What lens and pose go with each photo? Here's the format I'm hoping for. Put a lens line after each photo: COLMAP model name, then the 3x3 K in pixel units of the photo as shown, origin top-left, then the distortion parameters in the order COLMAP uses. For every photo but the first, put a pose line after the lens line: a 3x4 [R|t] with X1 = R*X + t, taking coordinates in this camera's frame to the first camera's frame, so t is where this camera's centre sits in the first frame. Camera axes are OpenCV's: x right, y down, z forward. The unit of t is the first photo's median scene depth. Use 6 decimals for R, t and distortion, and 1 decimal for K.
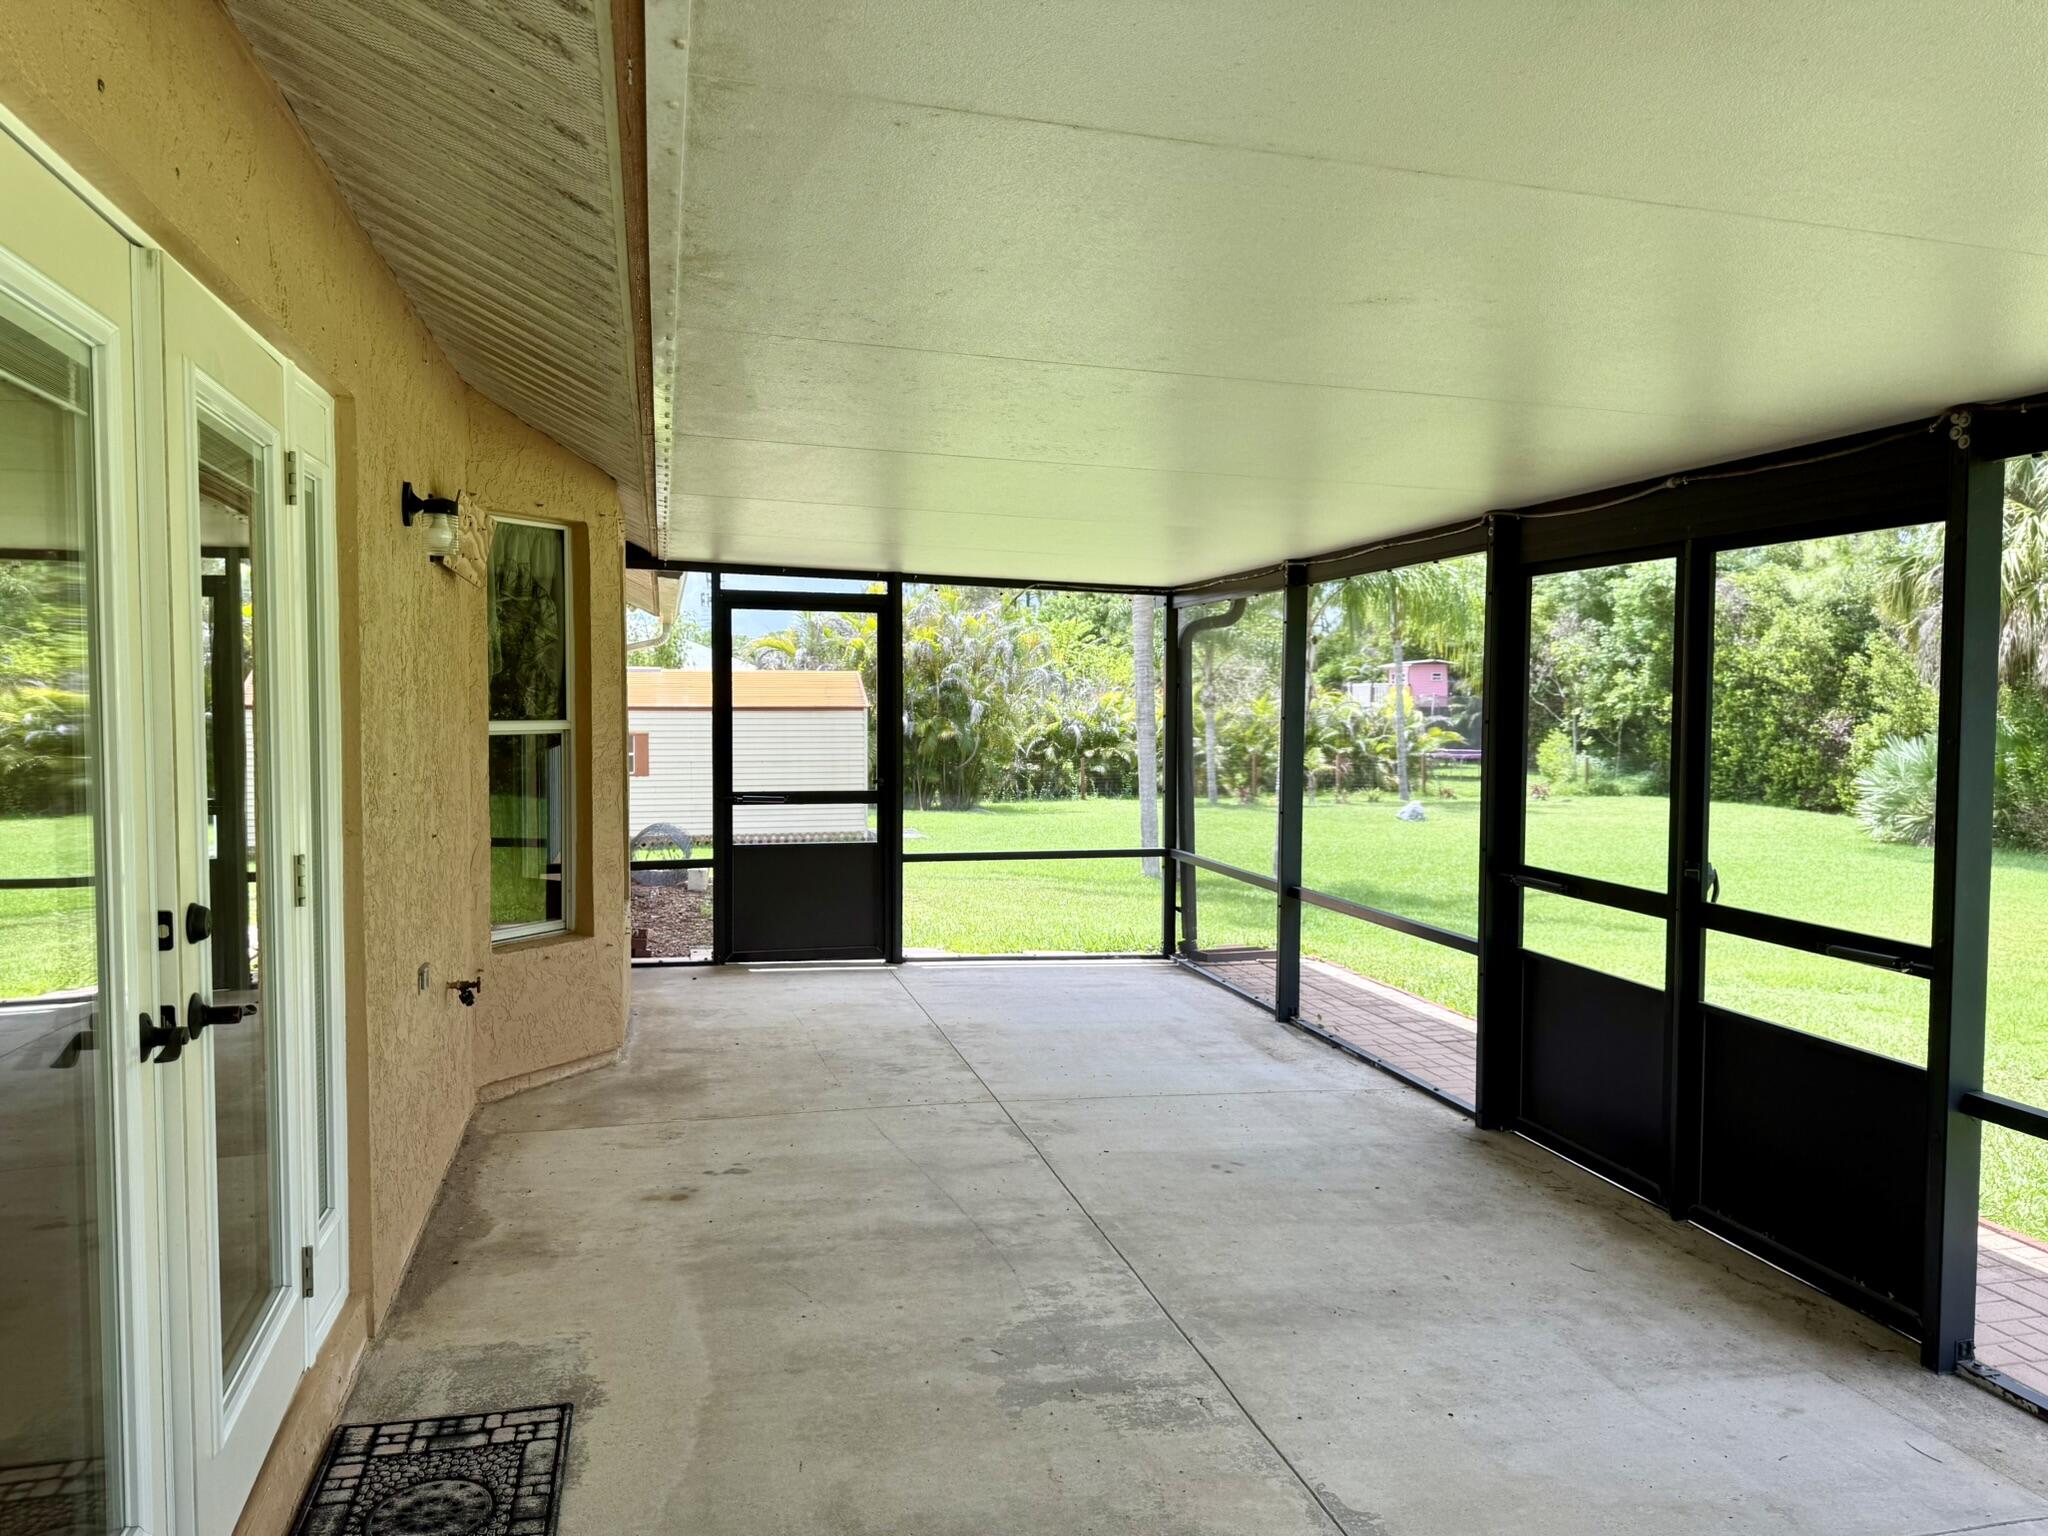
lens RADIAL K [[1441.1, 0, 1039.7], [0, 1441.1, 772.9], [0, 0, 1]] dist [0.070311, -0.086396]
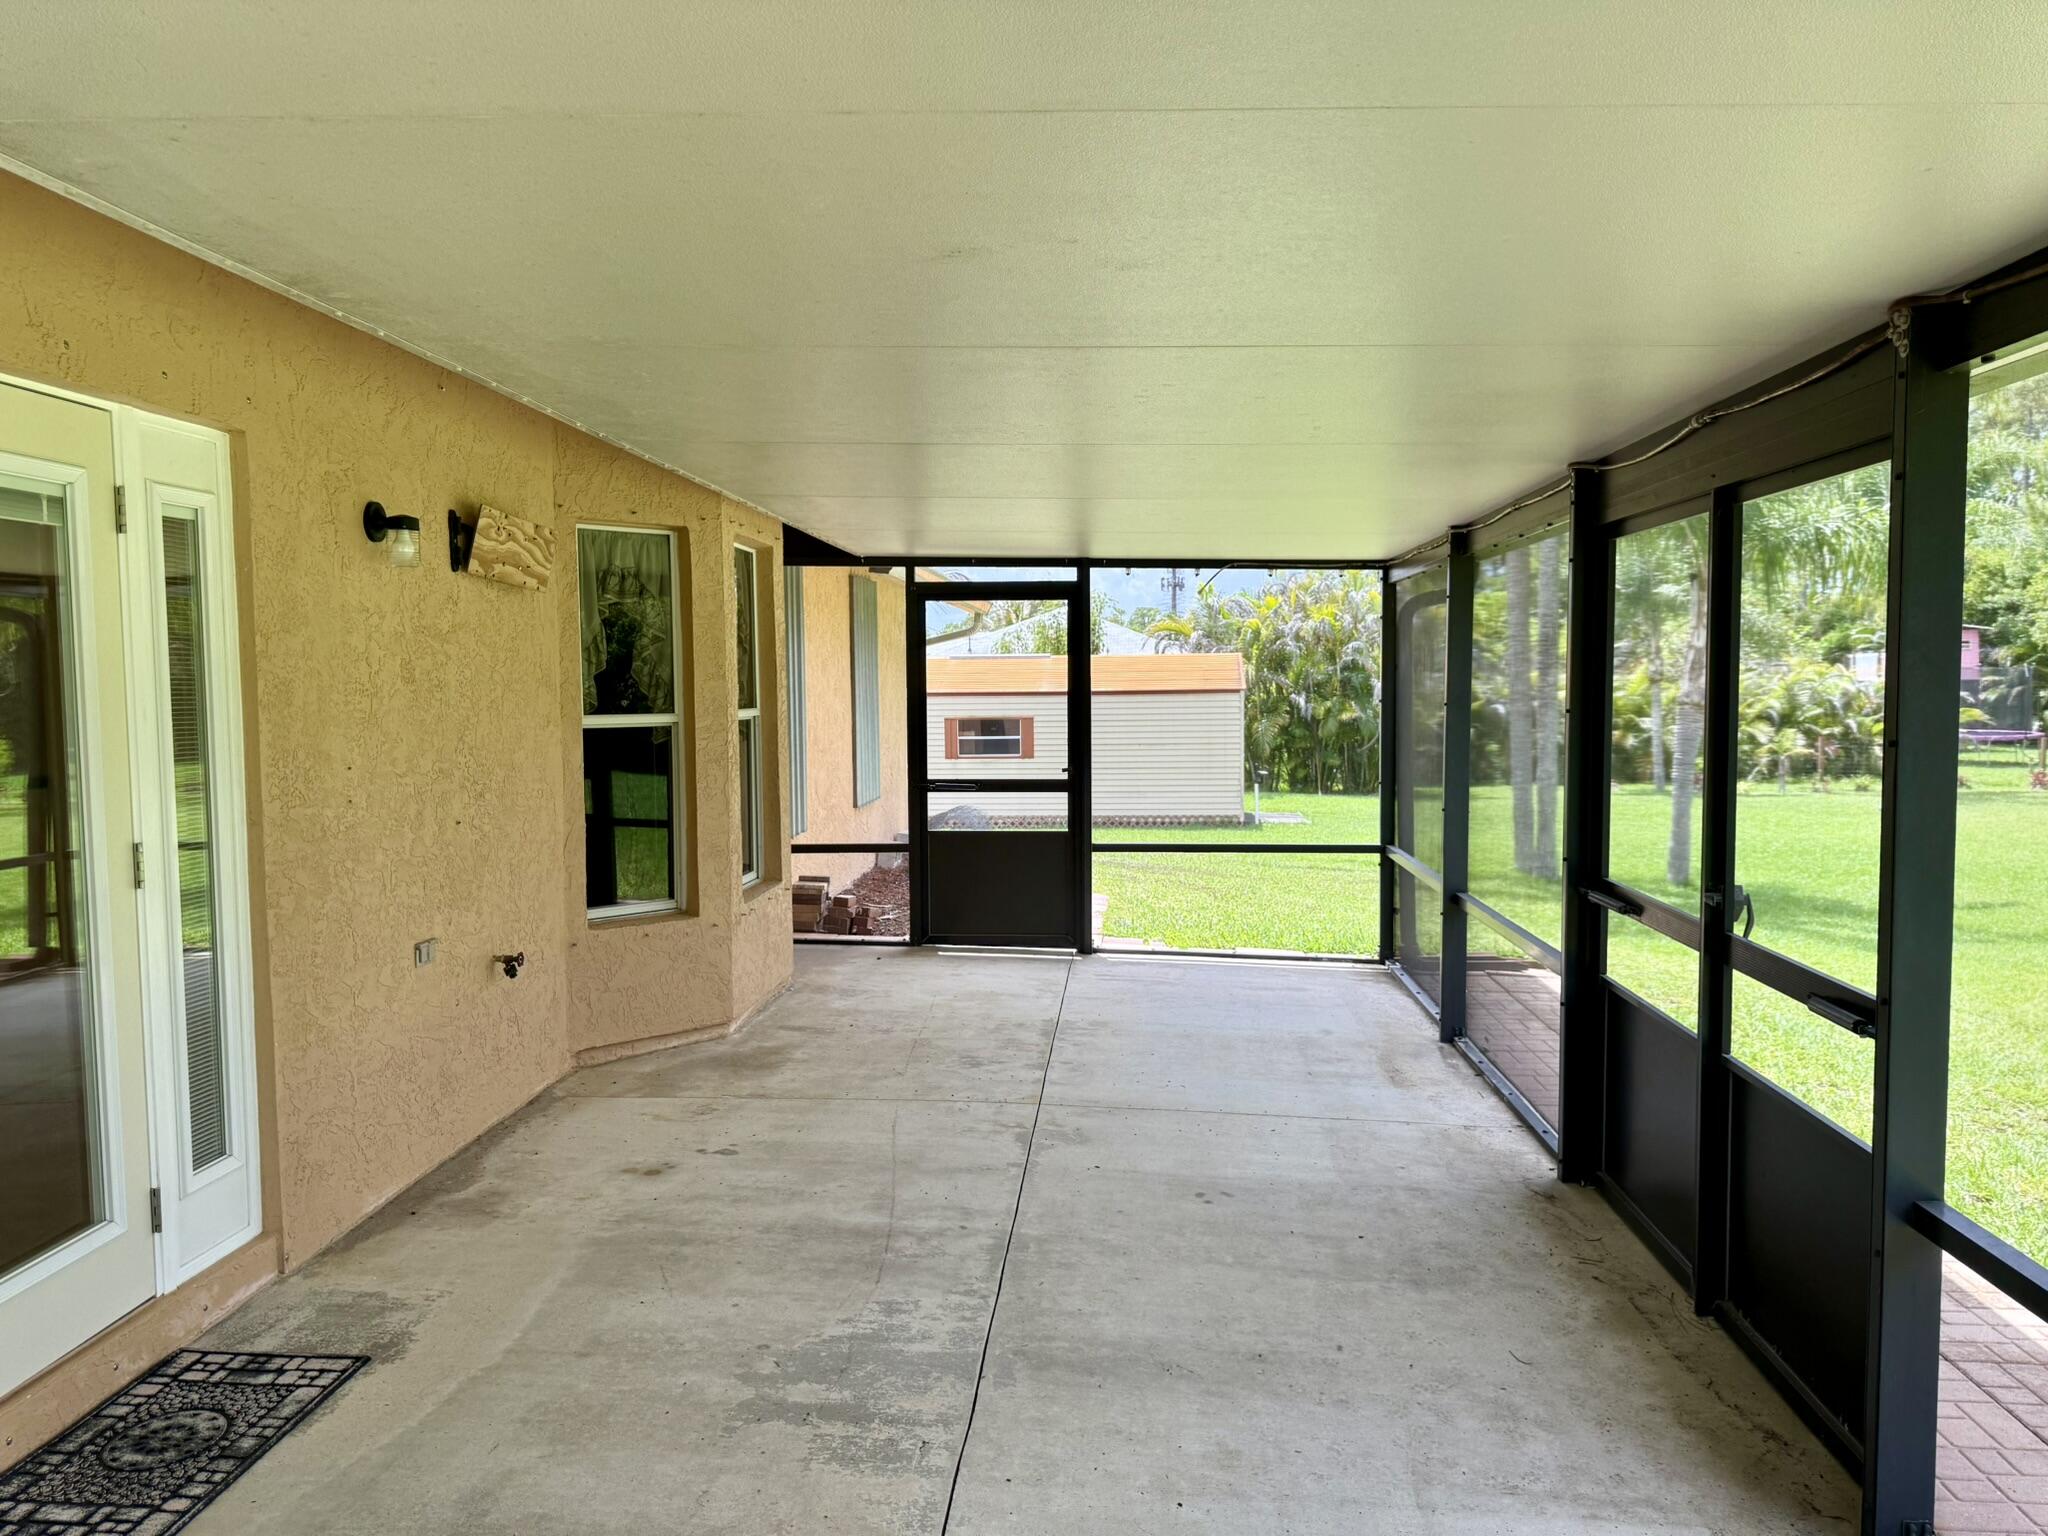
lens RADIAL K [[1441.1, 0, 1031.2], [0, 1441.1, 776.3], [0, 0, 1]] dist [0.070311, -0.086396]
pose [[0.947710, 0.009444, -0.318994, 0.338816], [-0.004350, 0.999851, 0.016676, -0.011573], [0.319104, -0.014417, 0.947610, 0.099043]]
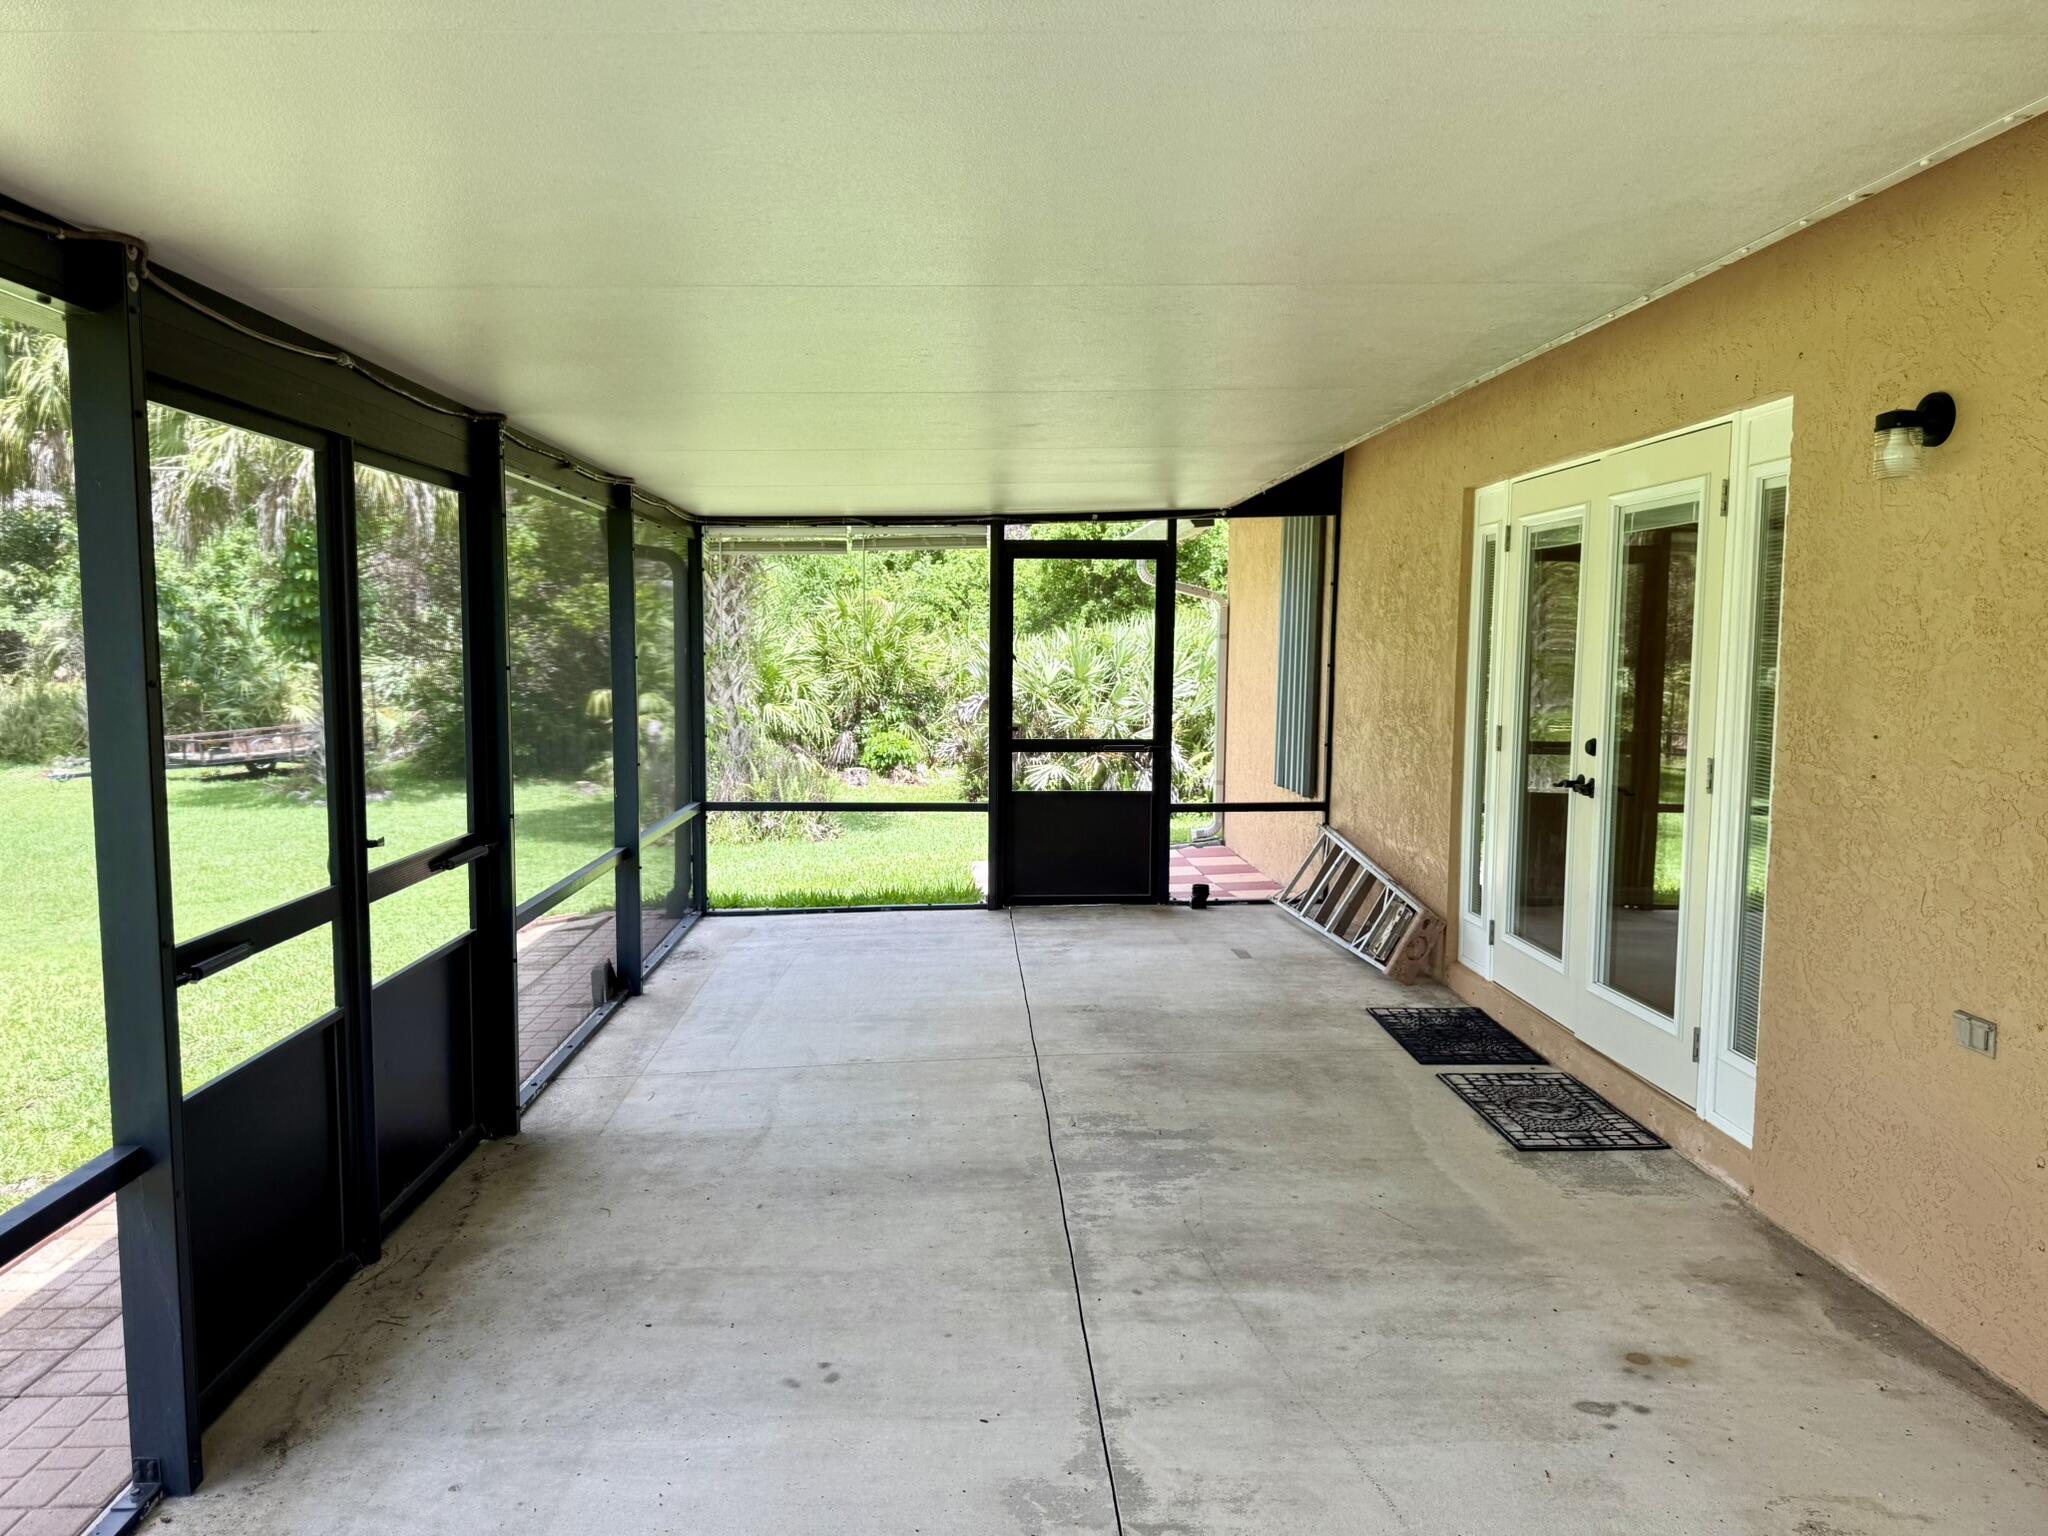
lens RADIAL K [[1441.1, 0, 1020.6], [0, 1441.1, 770.7], [0, 0, 1]] dist [0.070311, -0.086396]
pose [[-0.977460, -0.031329, 0.208783, -0.092396], [-0.001190, 0.989731, 0.142940, -0.092211], [-0.211117, 0.139469, -0.967460, 1.698937]]
